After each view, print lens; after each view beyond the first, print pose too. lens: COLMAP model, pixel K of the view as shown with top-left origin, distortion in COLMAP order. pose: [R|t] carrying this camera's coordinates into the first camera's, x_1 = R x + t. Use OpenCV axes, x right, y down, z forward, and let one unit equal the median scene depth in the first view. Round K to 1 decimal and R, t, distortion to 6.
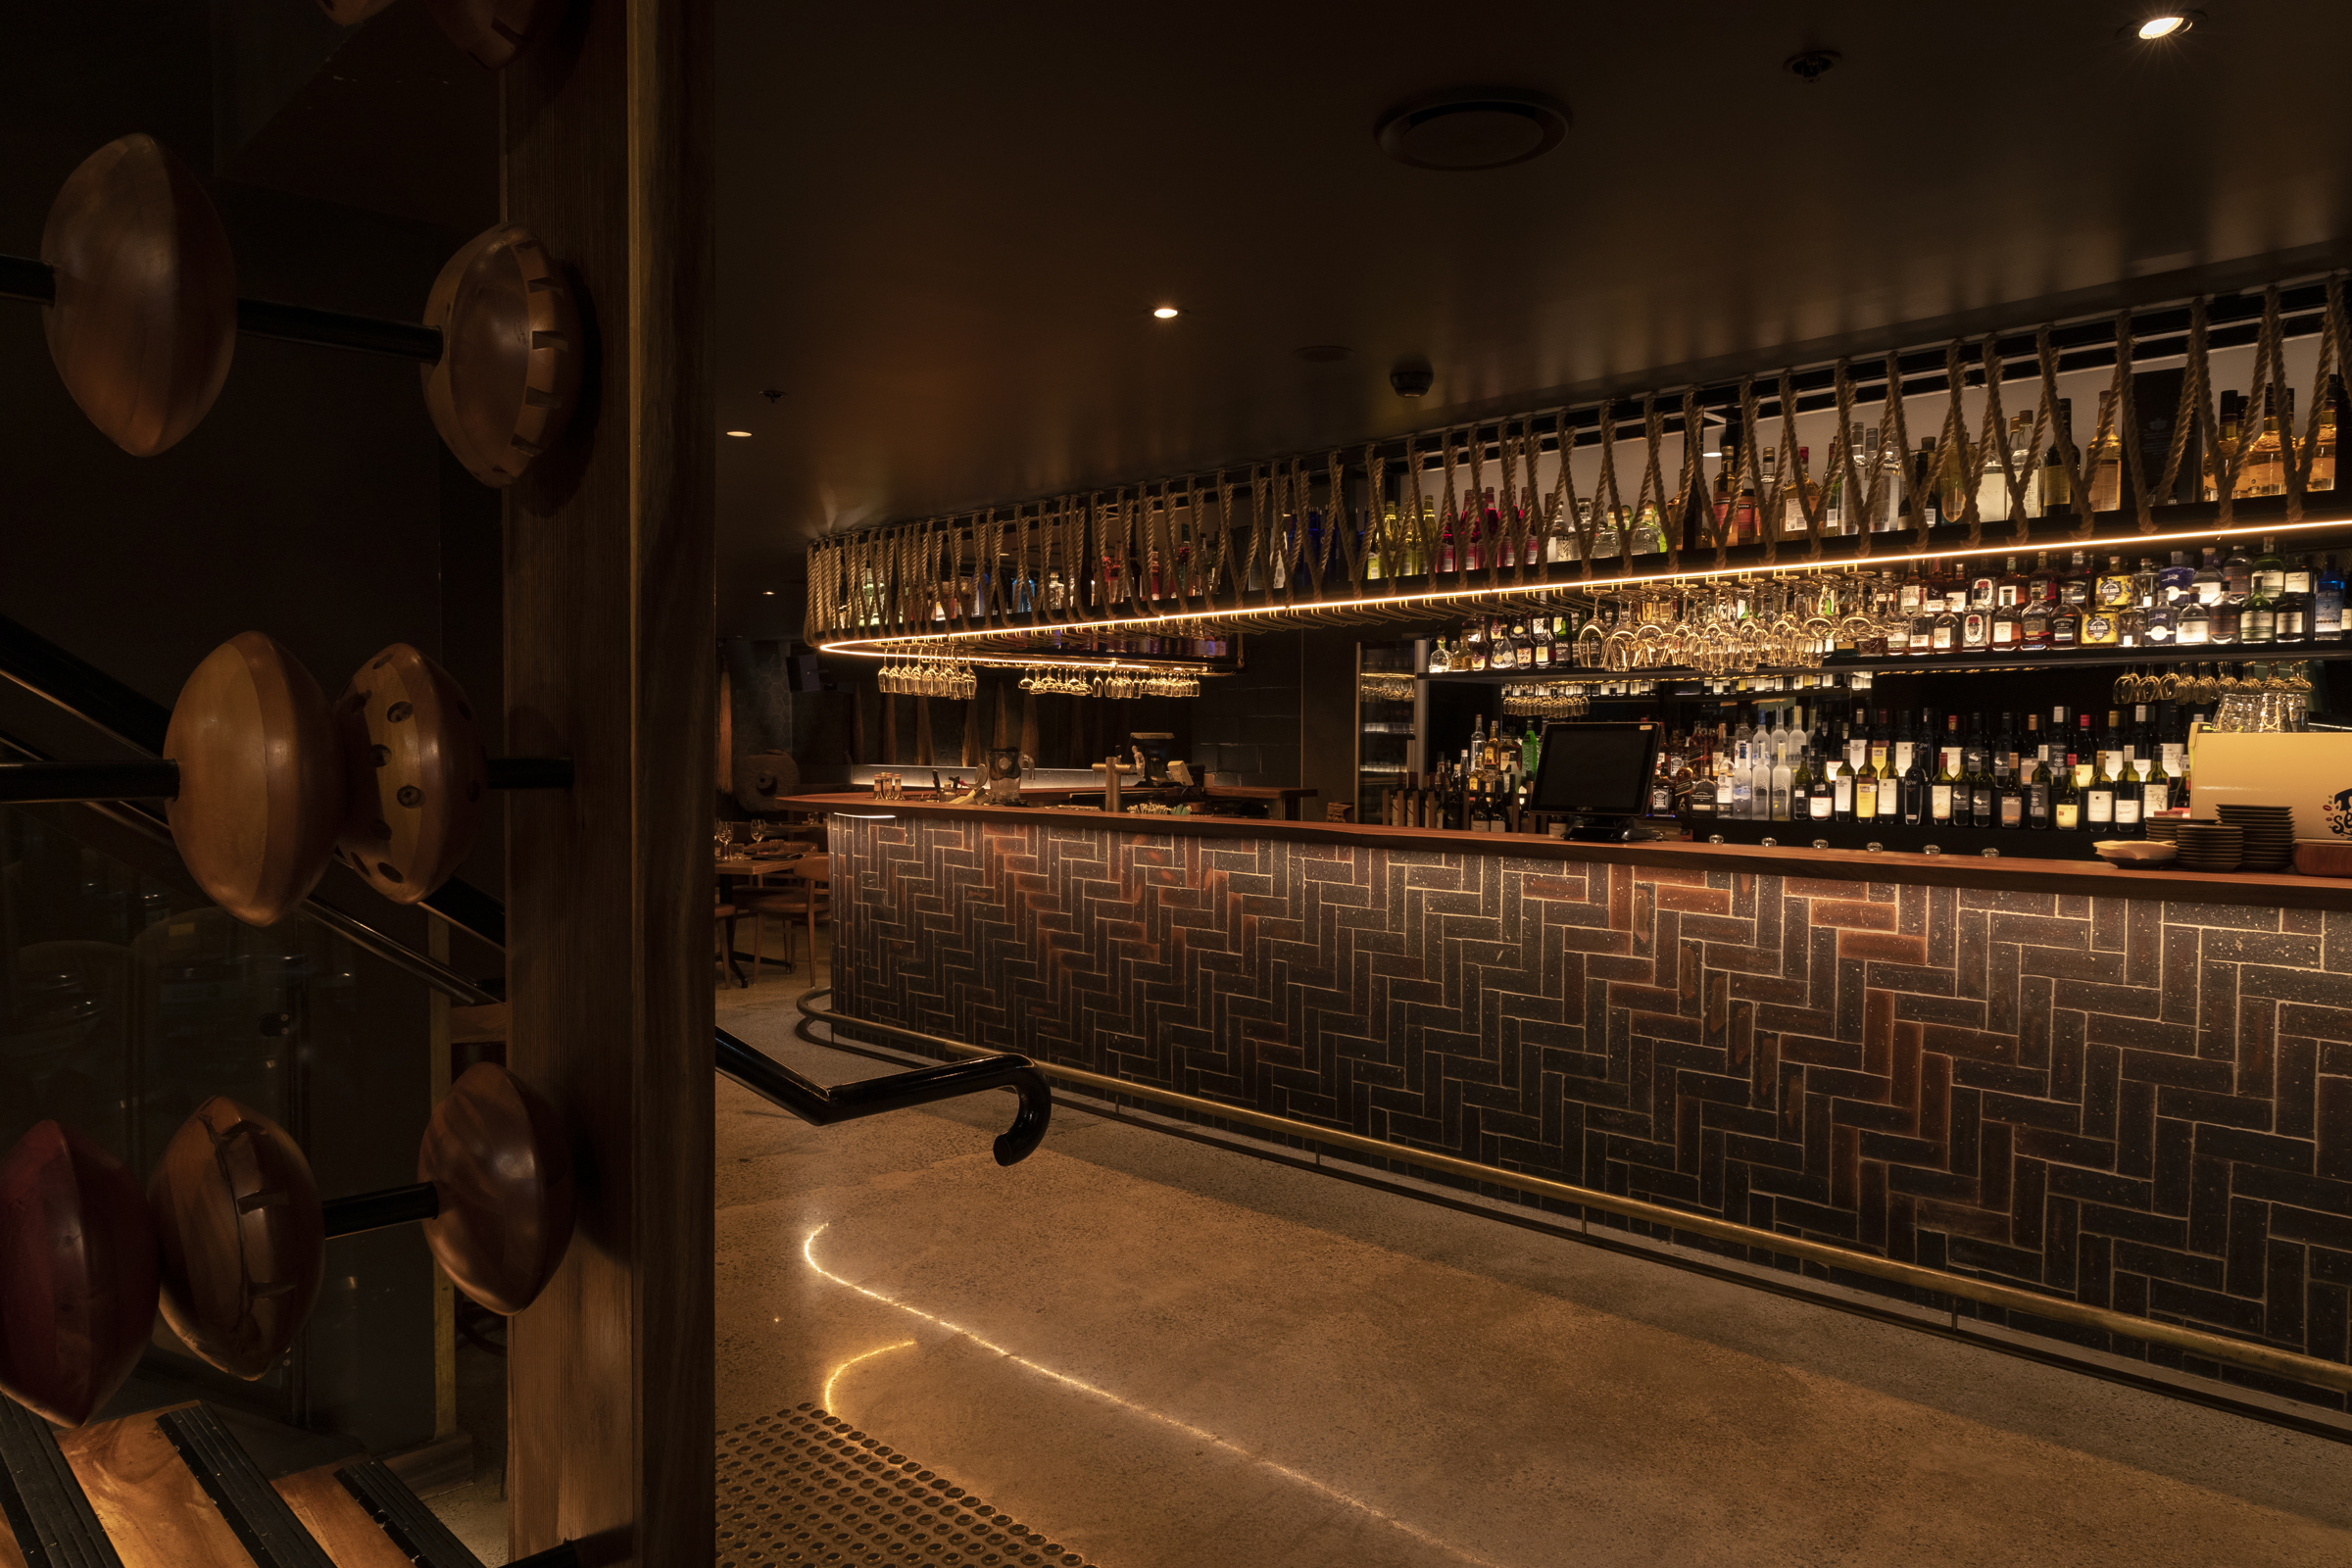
lens RADIAL K [[1574.7, 0, 1177.5], [0, 1574.7, 801.6], [0, 0, 1]] dist [-0.000980, 0.001332]
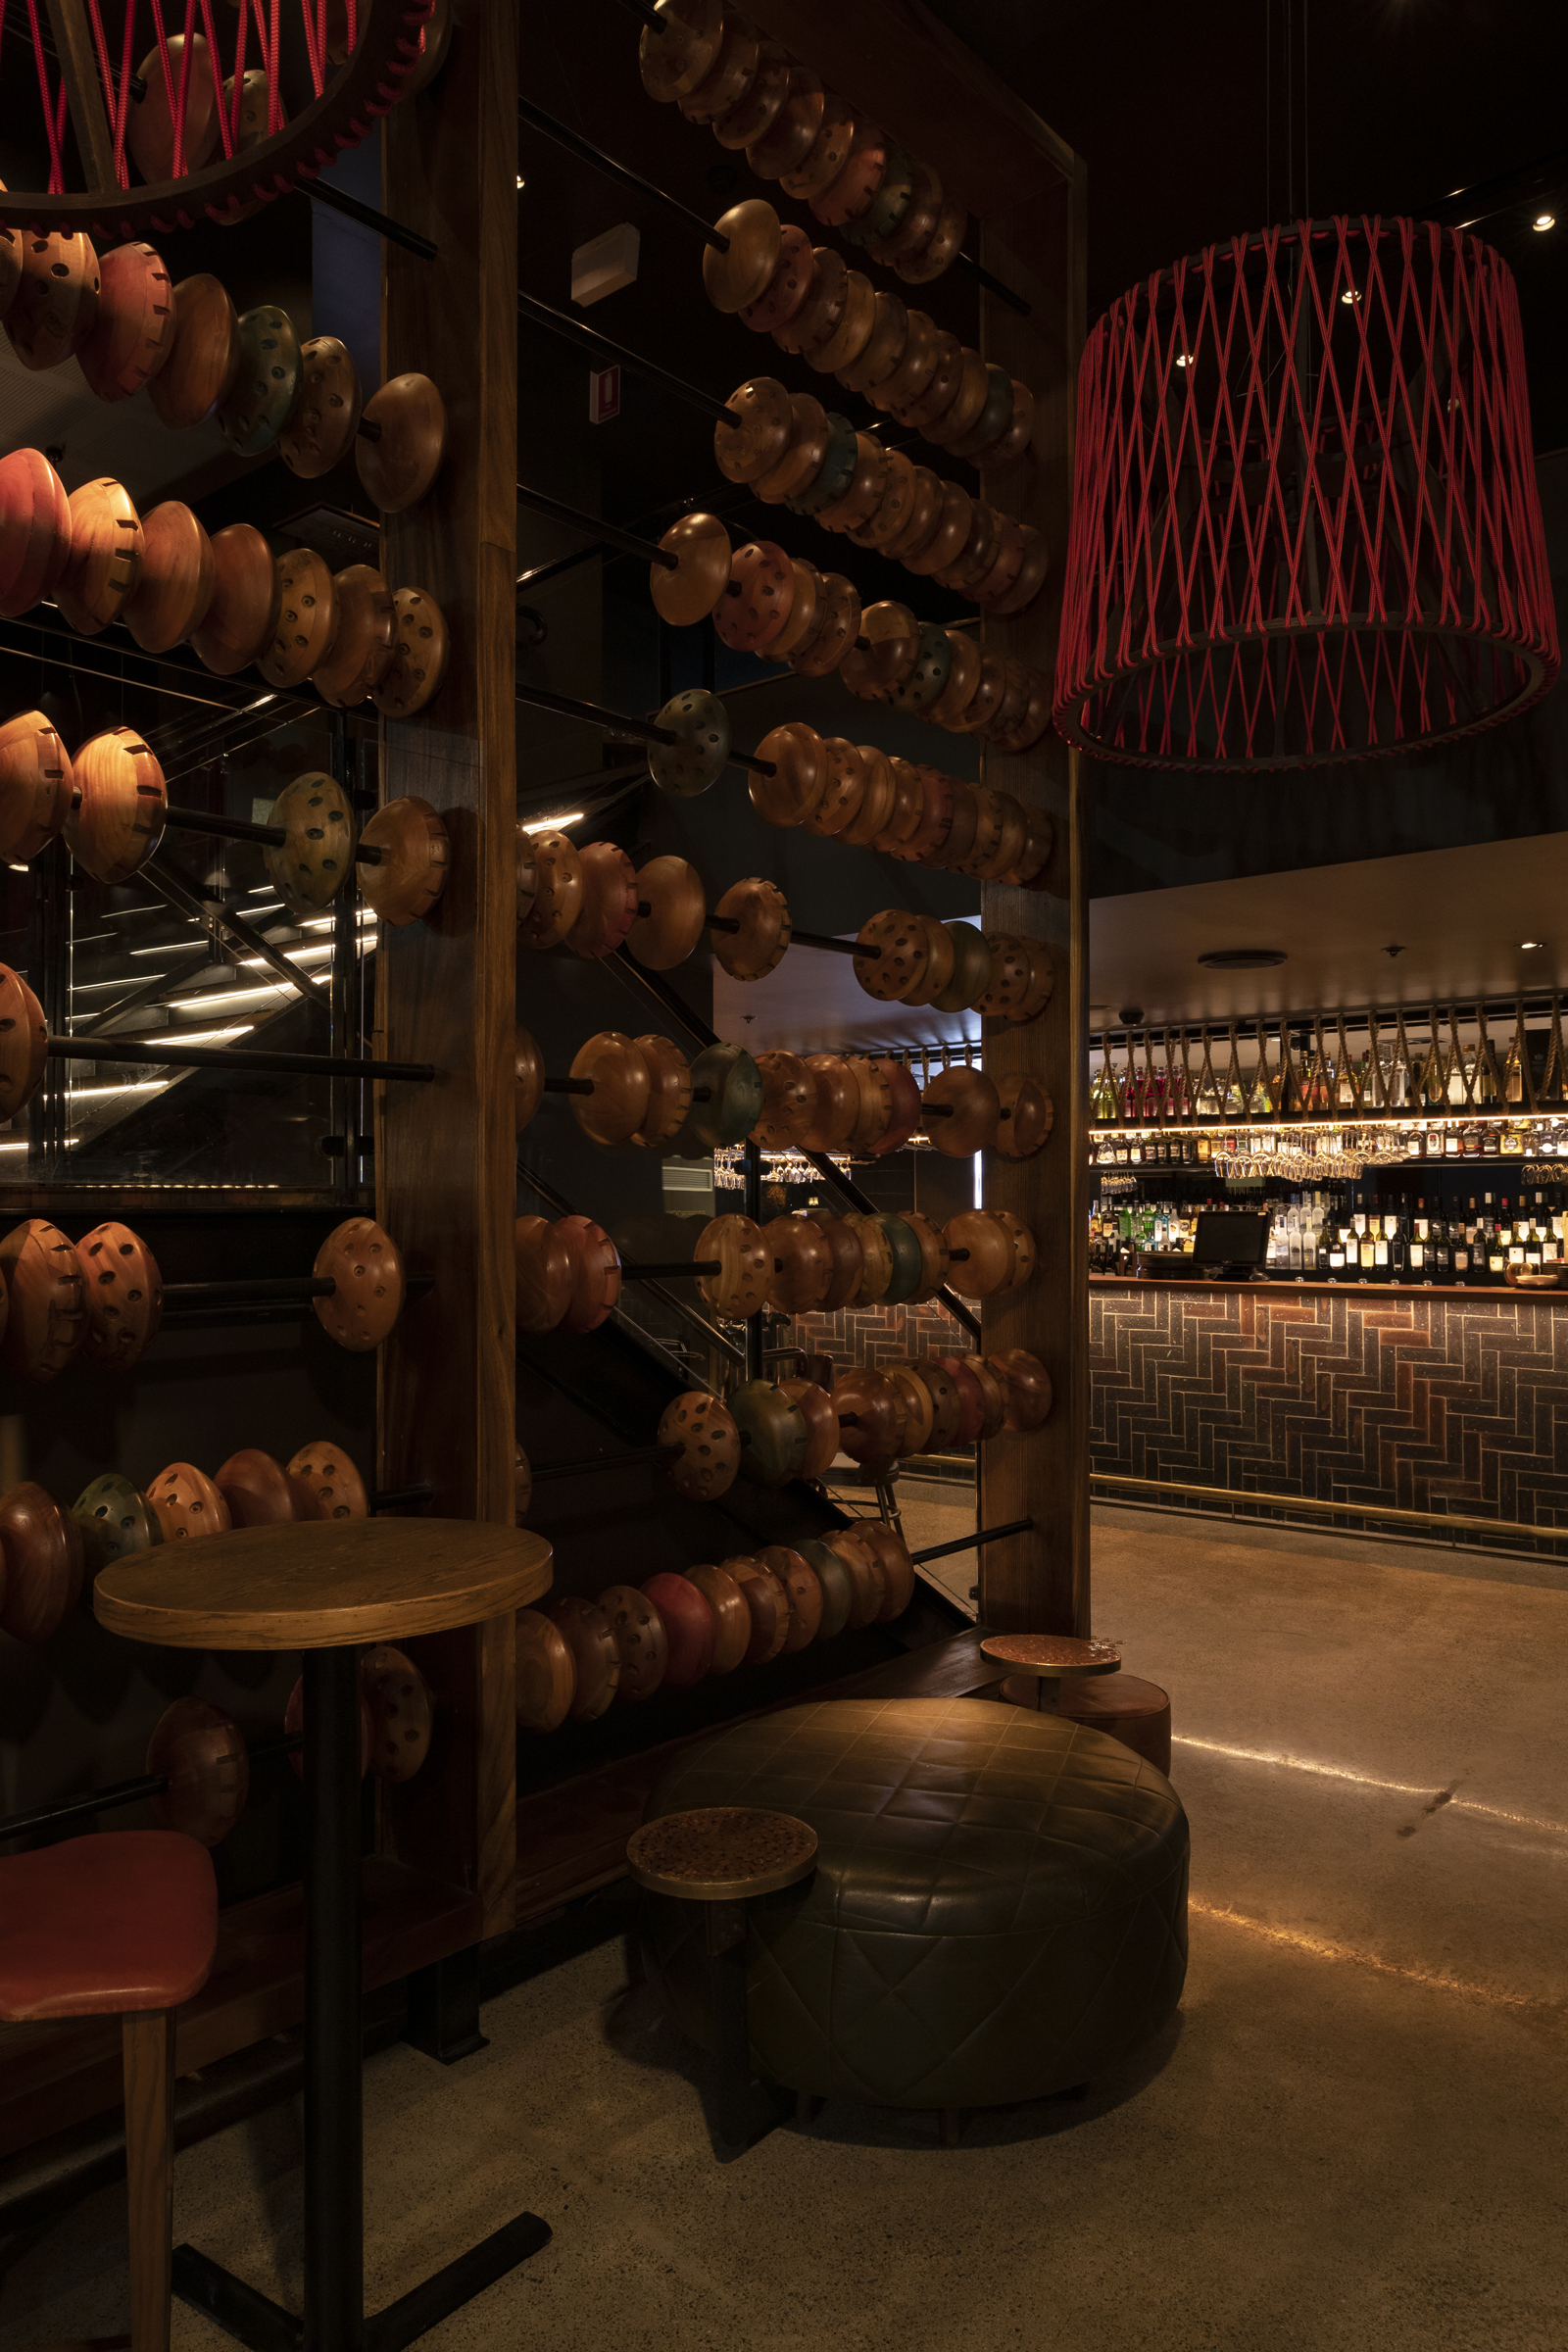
lens RADIAL K [[1574.7, 0, 780.7], [0, 1574.7, 1161.4], [0, 0, 1]] dist [-0.000980, 0.001332]
pose [[0.995242, -0.005517, 0.097273, -0.367654], [0.011751, 0.997904, -0.063633, -0.001282], [-0.096718, 0.064473, 0.993221, -0.613486]]
